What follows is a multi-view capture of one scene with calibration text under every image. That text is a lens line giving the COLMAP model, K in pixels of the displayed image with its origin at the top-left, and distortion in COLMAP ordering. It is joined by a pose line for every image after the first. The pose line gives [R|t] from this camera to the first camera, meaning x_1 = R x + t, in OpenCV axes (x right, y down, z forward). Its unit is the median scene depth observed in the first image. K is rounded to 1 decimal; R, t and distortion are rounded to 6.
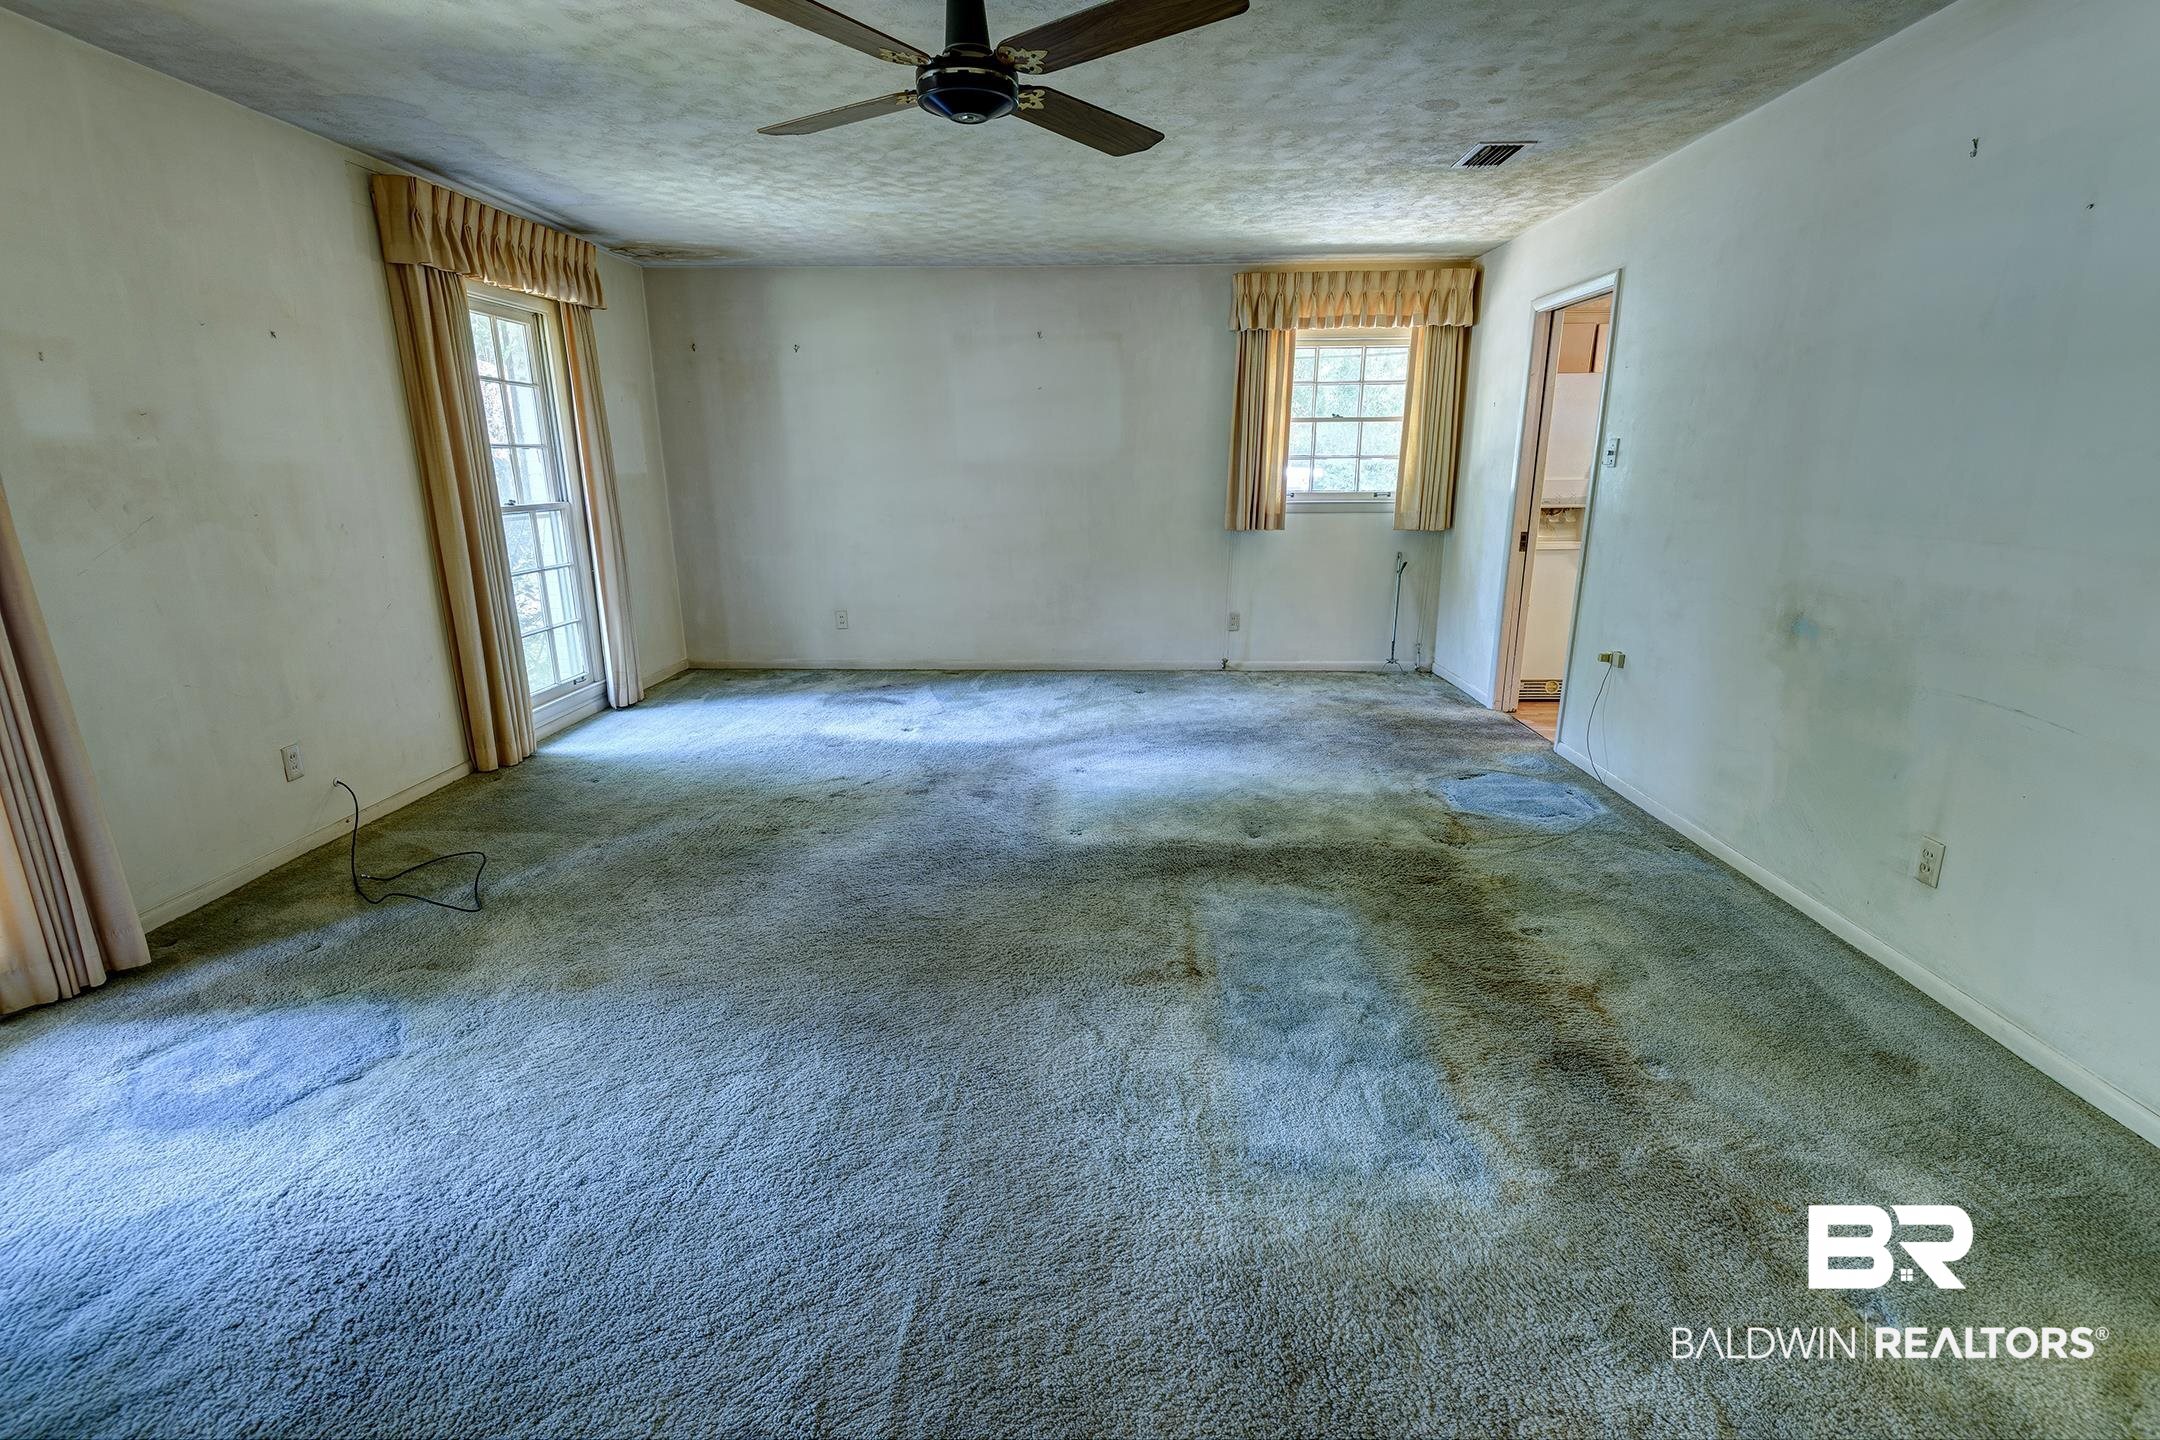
lens RADIAL K [[975.5, 0, 1089.3], [0, 975.5, 721.3], [0, 0, 1]] dist [0.042076, -0.028043]
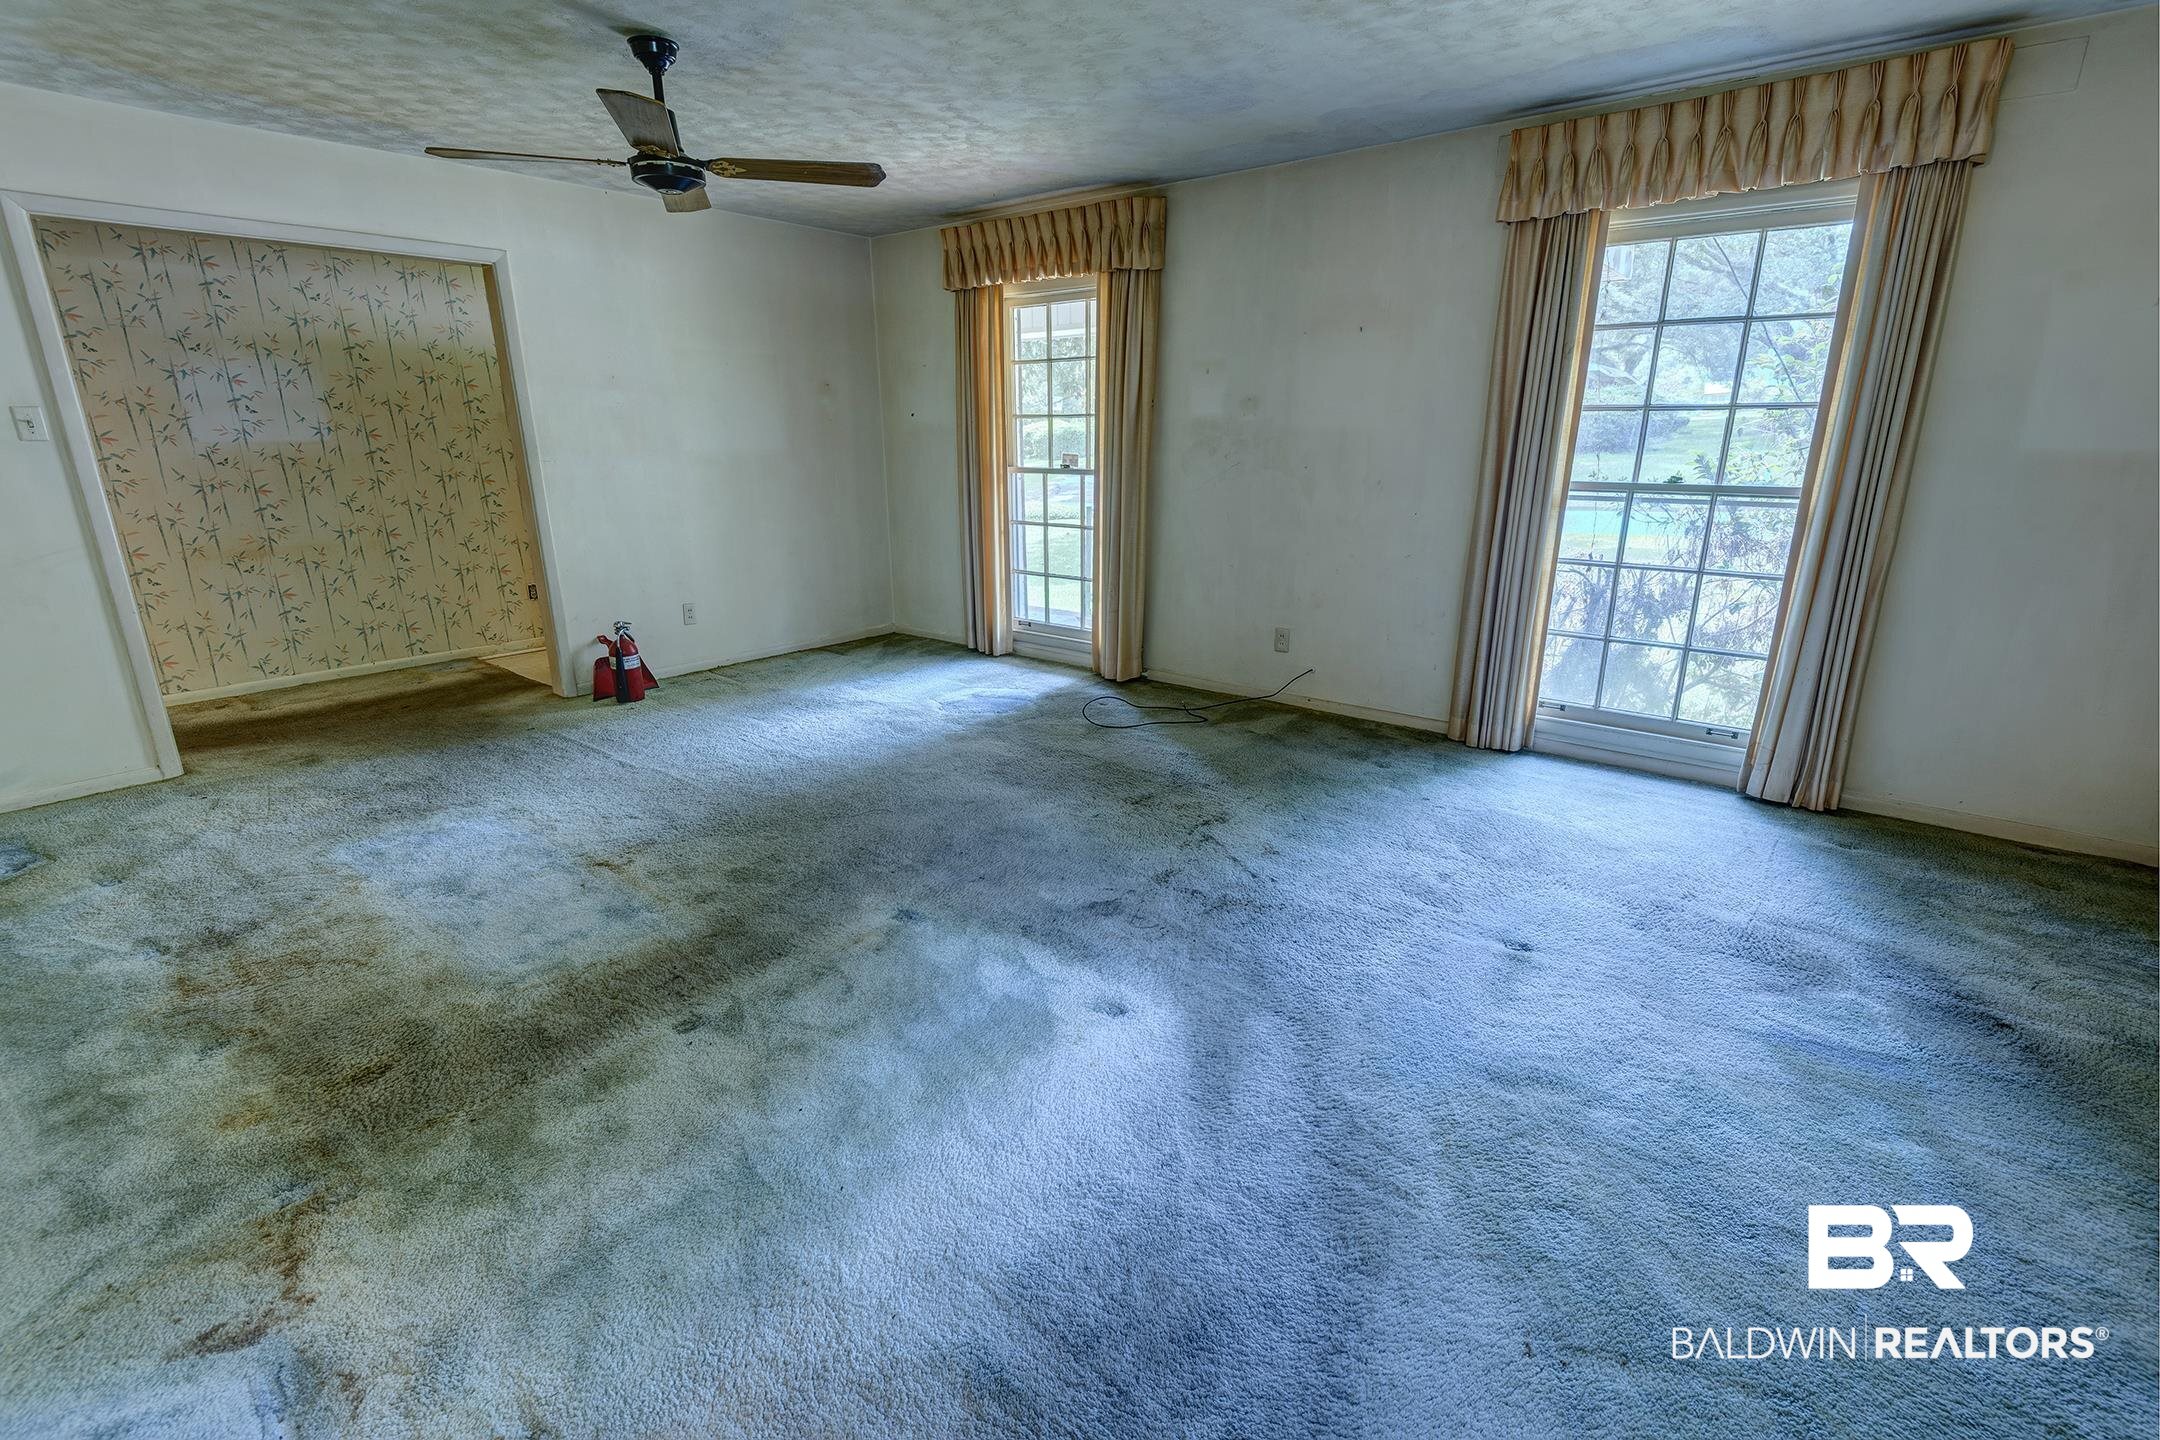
lens RADIAL K [[975.5, 0, 1089.3], [0, 975.5, 721.3], [0, 0, 1]] dist [0.042076, -0.028043]
pose [[-0.603535, 0.229821, -0.763497, 0.405858], [-0.207158, 0.879479, 0.428489, -0.343388], [0.769955, 0.416772, -0.483187, 1.281475]]
